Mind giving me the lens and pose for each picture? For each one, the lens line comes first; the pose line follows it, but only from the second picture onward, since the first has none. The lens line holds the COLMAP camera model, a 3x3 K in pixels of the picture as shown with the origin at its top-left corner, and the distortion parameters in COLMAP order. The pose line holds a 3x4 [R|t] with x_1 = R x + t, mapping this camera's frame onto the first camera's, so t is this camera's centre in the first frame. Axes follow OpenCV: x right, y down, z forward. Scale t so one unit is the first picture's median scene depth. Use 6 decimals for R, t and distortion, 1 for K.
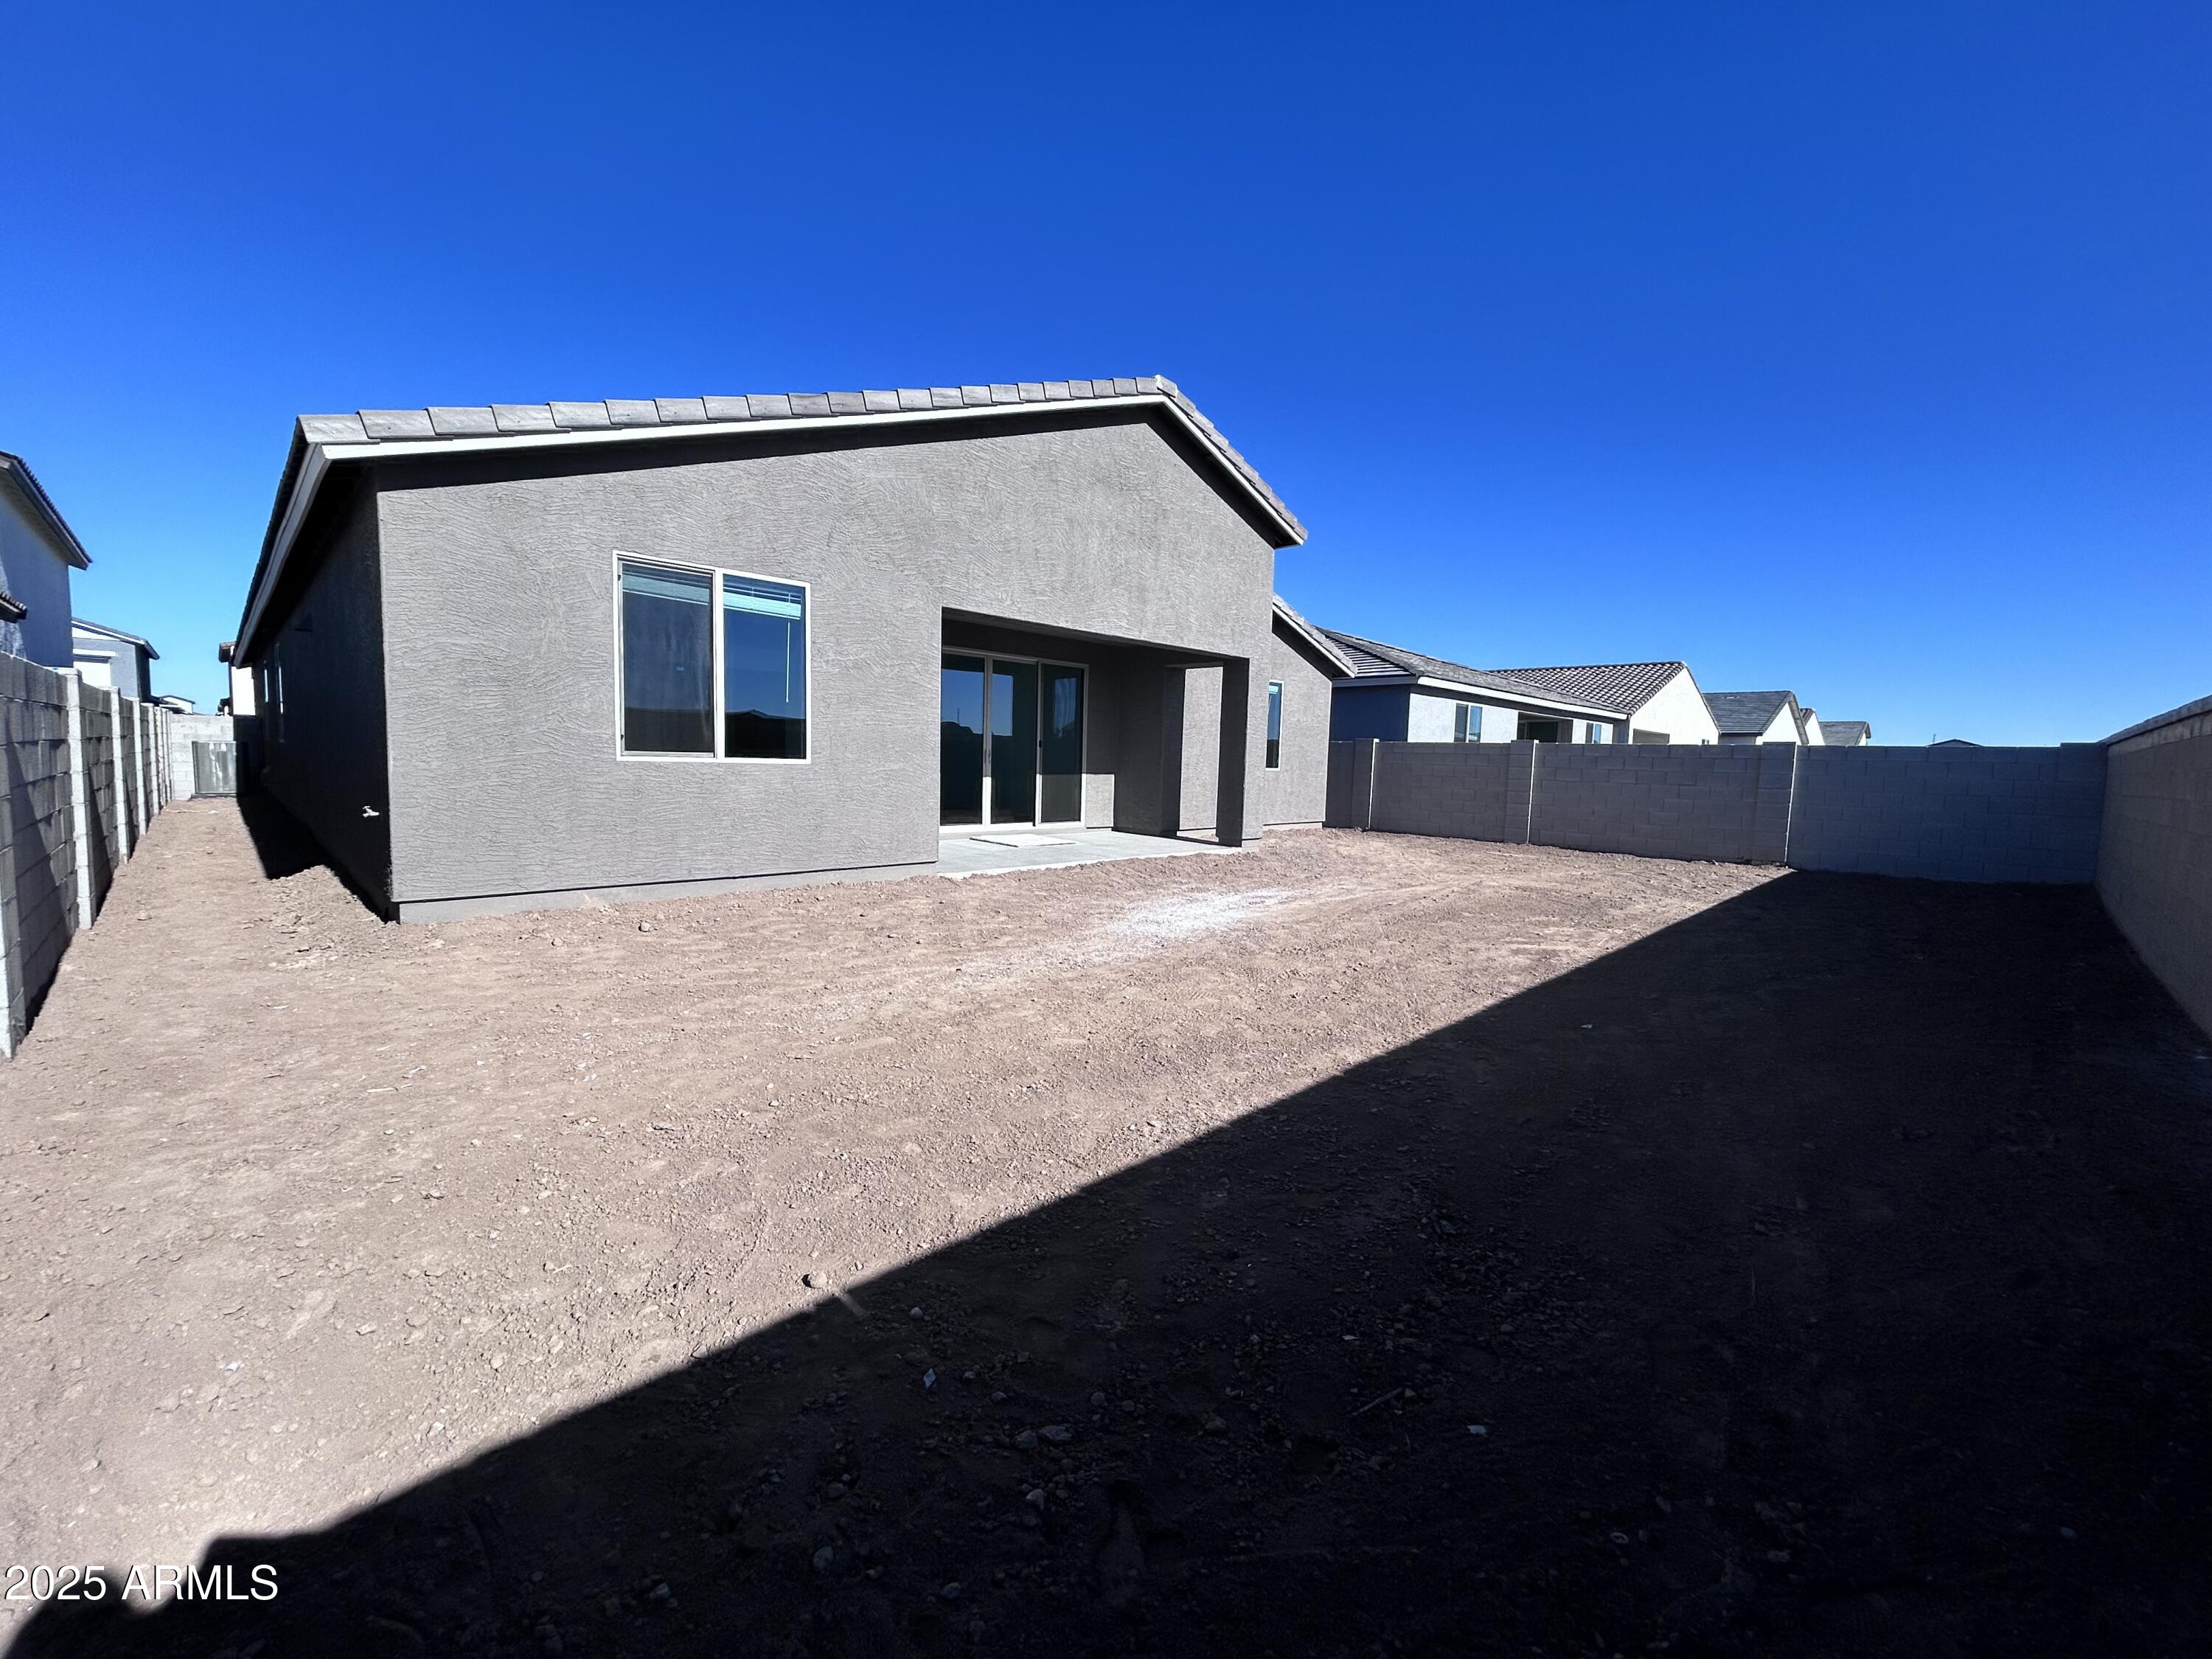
lens RADIAL K [[886.9, 0, 1106.1], [0, 886.9, 832.2], [0, 0, 1]] dist [-0.000384, -0.000172]
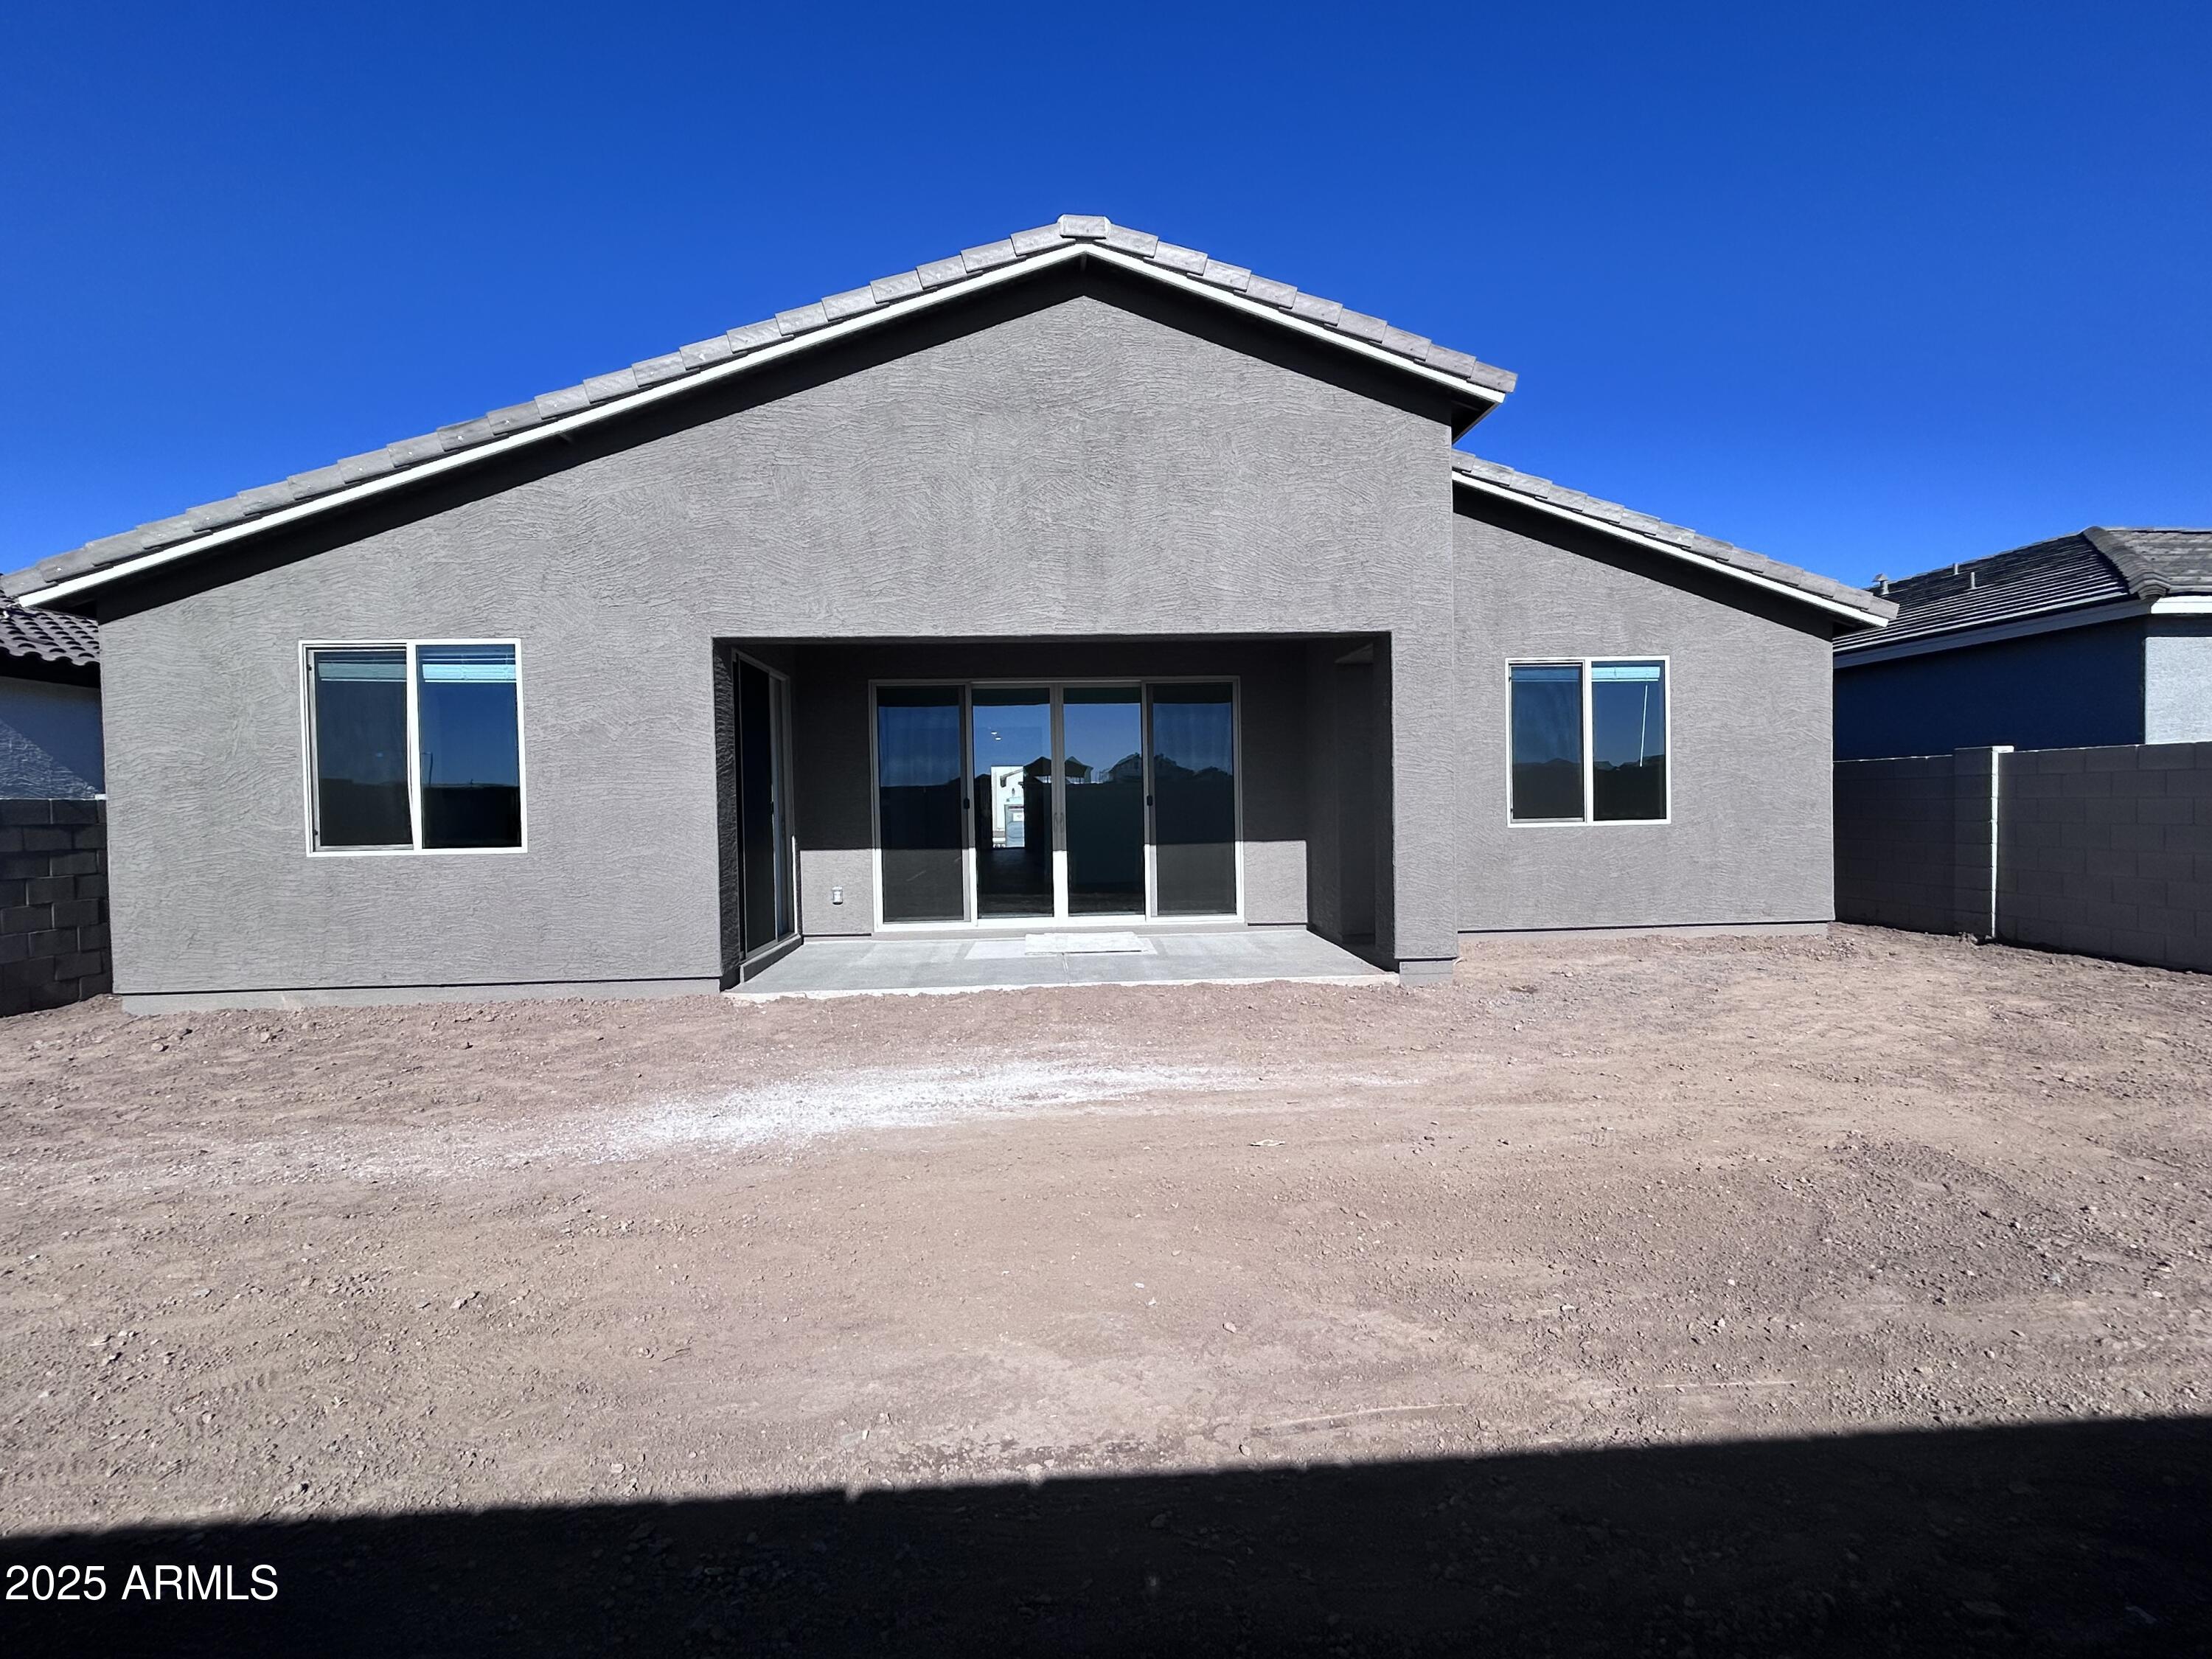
lens RADIAL K [[1025.4, 0, 1107.6], [0, 1025.4, 825.8], [0, 0, 1]] dist [-0.003488, 0.001436]
pose [[0.743676, -0.027106, -0.667991, 0.652125], [-0.016216, 0.998152, -0.058556, -0.049867], [0.668344, 0.054379, 0.741862, 0.594691]]
